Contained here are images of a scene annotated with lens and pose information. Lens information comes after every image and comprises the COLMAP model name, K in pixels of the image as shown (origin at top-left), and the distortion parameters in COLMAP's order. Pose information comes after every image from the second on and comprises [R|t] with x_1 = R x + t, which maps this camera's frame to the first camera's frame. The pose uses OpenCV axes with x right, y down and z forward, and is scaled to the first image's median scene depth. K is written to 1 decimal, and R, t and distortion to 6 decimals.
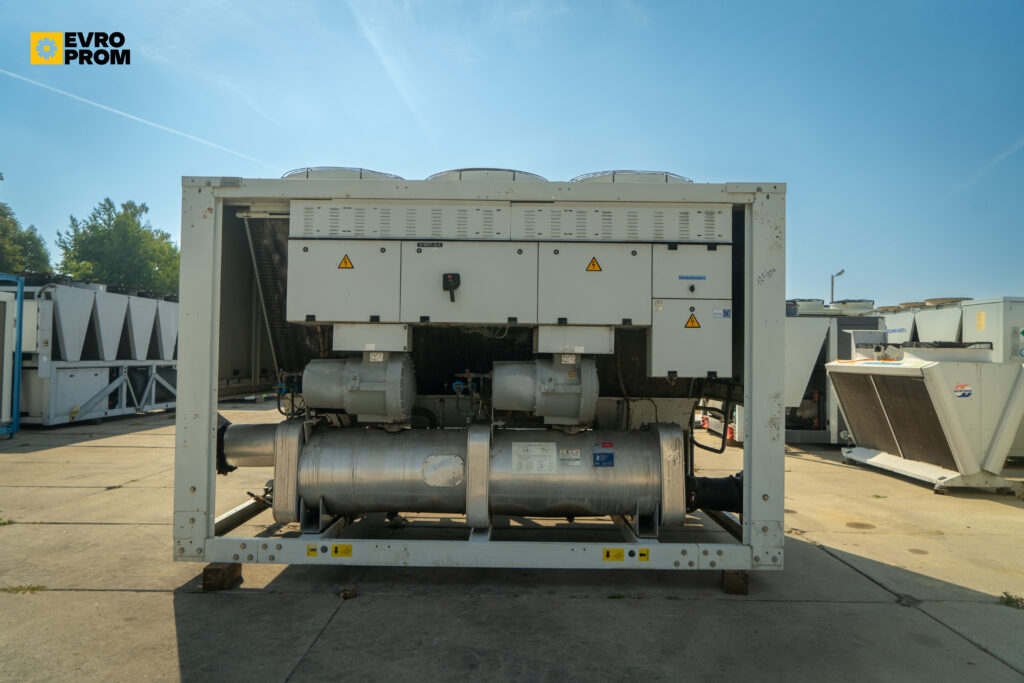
lens RADIAL K [[701.4, 0, 514.3], [0, 701.4, 332.5], [0, 0, 1]] dist [-0.026600, 0.008276]
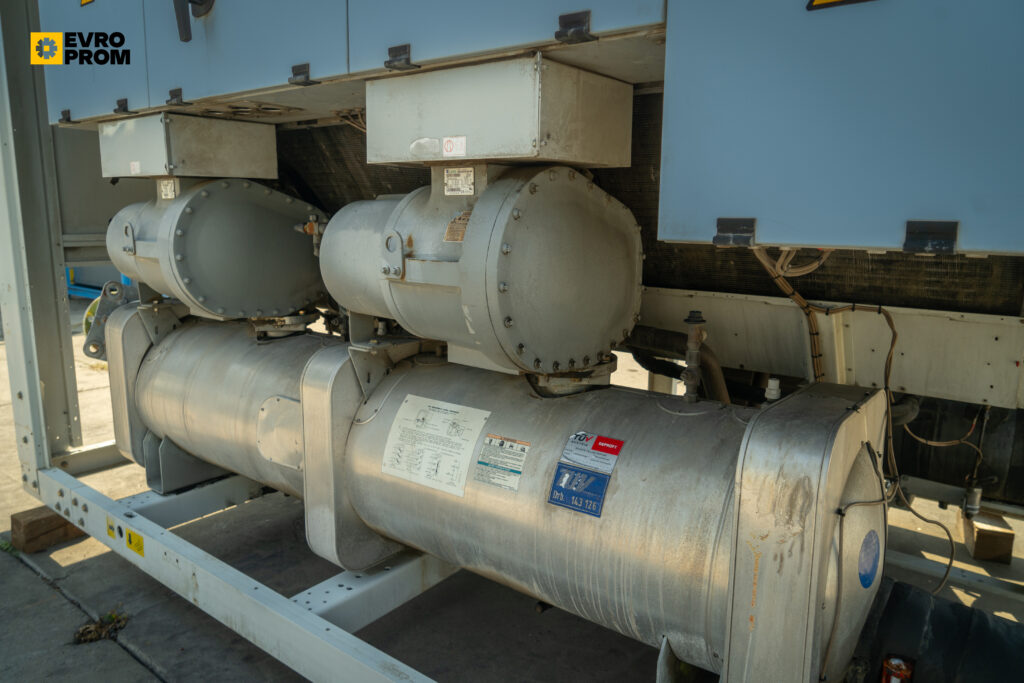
lens RADIAL K [[701.4, 0, 518.3], [0, 701.4, 328.4], [0, 0, 1]] dist [-0.026600, 0.008276]
pose [[0.799531, 0.096090, -0.592889, 0.304962], [0.021299, 0.981963, 0.187869, 0.045137], [0.600247, -0.162835, 0.783063, 0.760356]]
